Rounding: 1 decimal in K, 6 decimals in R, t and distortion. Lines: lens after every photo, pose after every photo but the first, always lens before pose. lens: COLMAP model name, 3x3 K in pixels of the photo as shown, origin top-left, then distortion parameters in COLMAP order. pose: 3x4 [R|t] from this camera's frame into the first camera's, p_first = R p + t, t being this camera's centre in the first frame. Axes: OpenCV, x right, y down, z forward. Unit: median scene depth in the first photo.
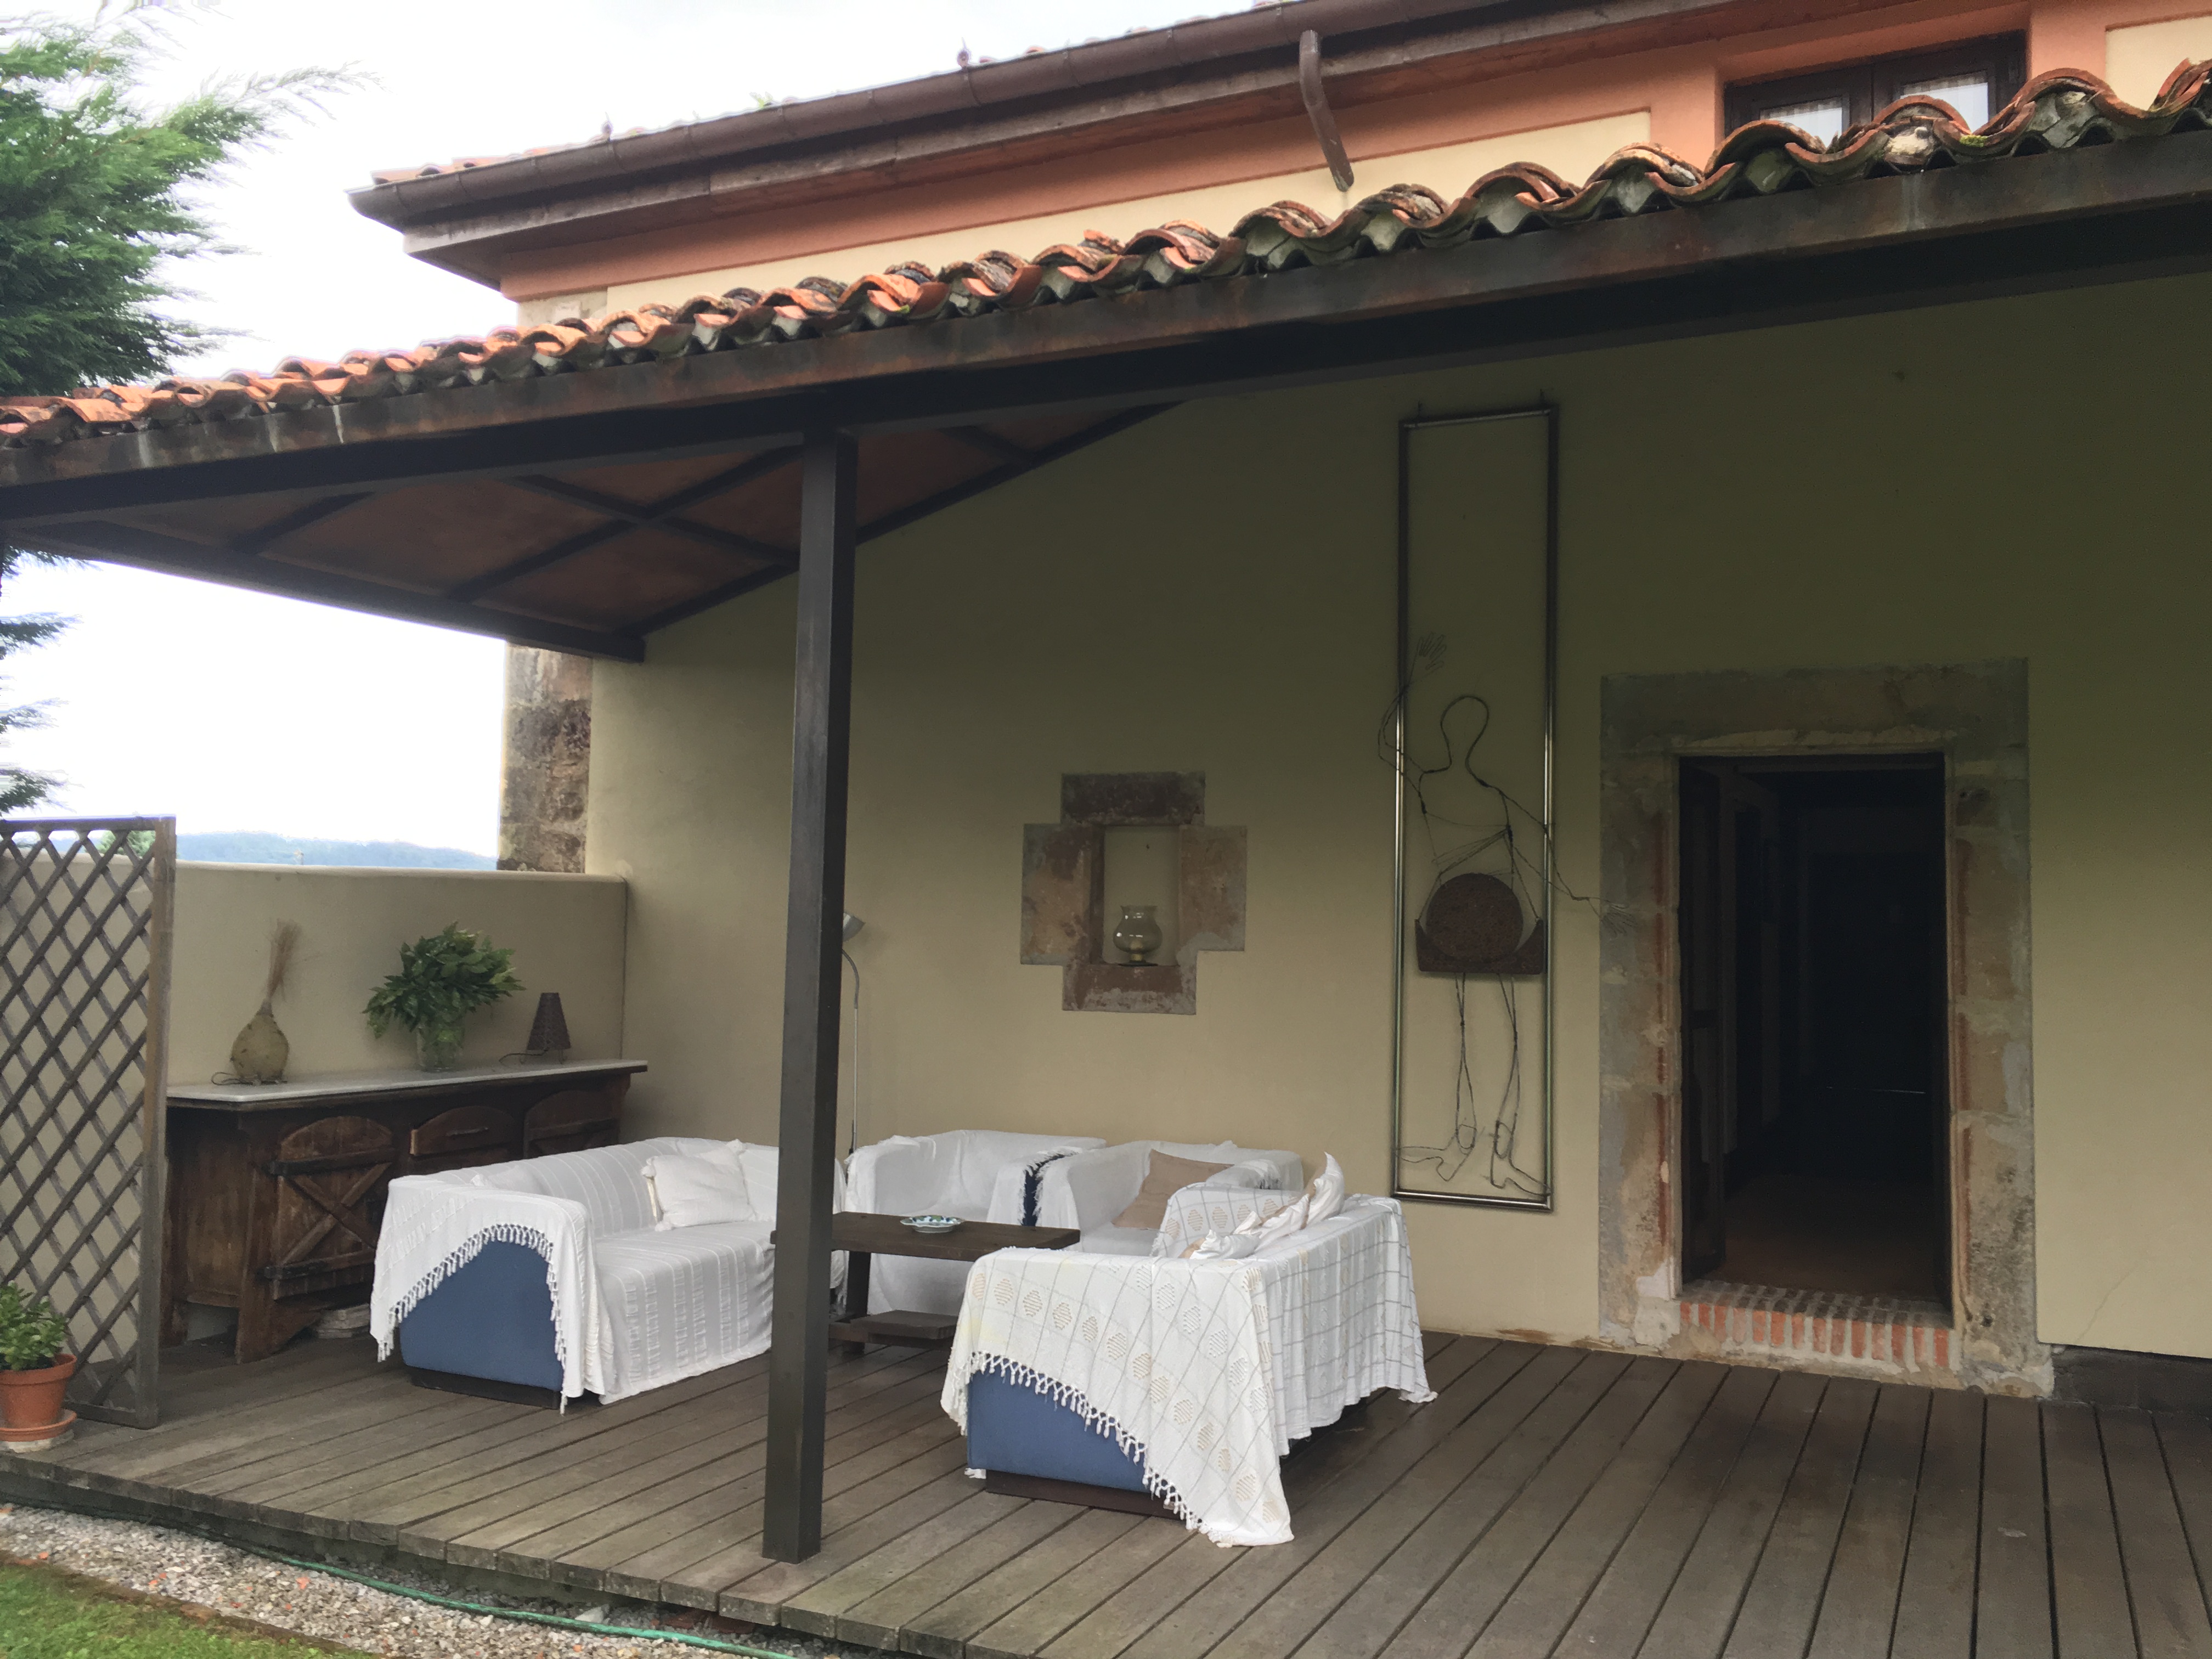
lens RADIAL K [[1858.7, 0, 1112.0], [0, 1858.7, 814.3], [0, 0, 1]] dist [0.039538, -0.014841]
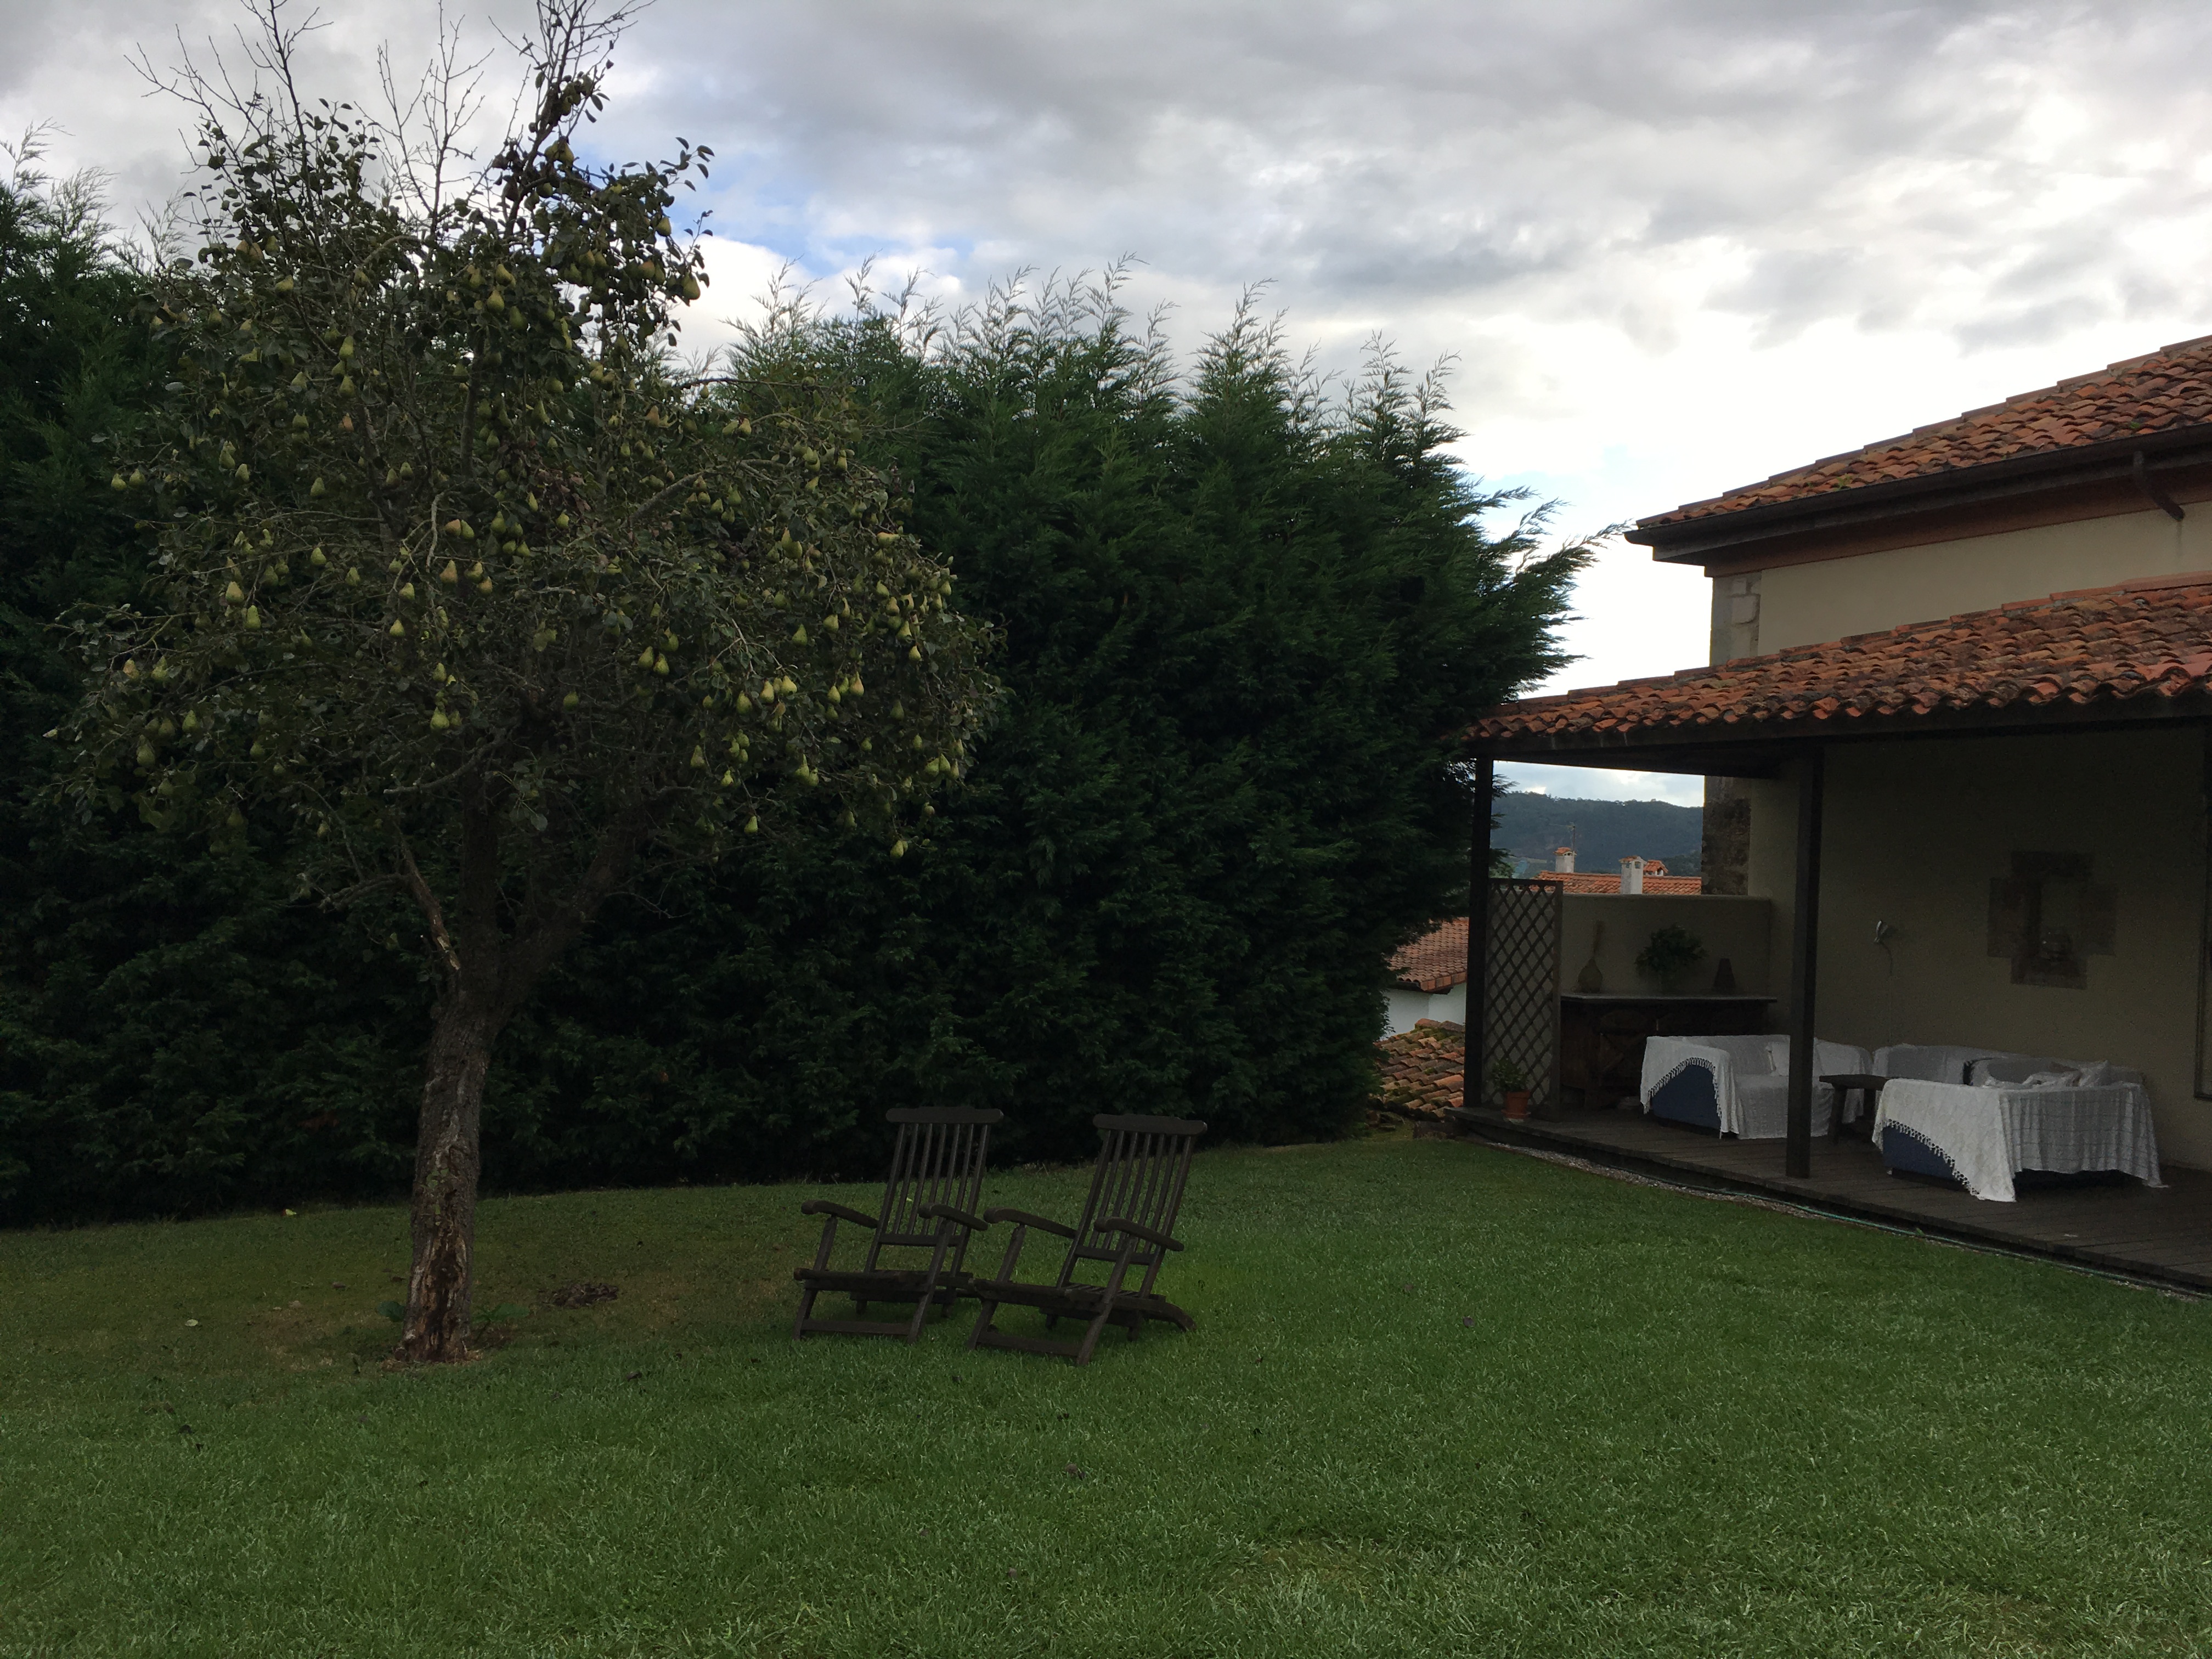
lens RADIAL K [[1858.7, 0, 1112.0], [0, 1858.7, 814.3], [0, 0, 1]] dist [0.039538, -0.014841]
pose [[0.798877, 0.001904, -0.601492, 0.495891], [0.011359, 0.999769, 0.018251, -0.135222], [0.601387, -0.021413, 0.798671, -1.294453]]
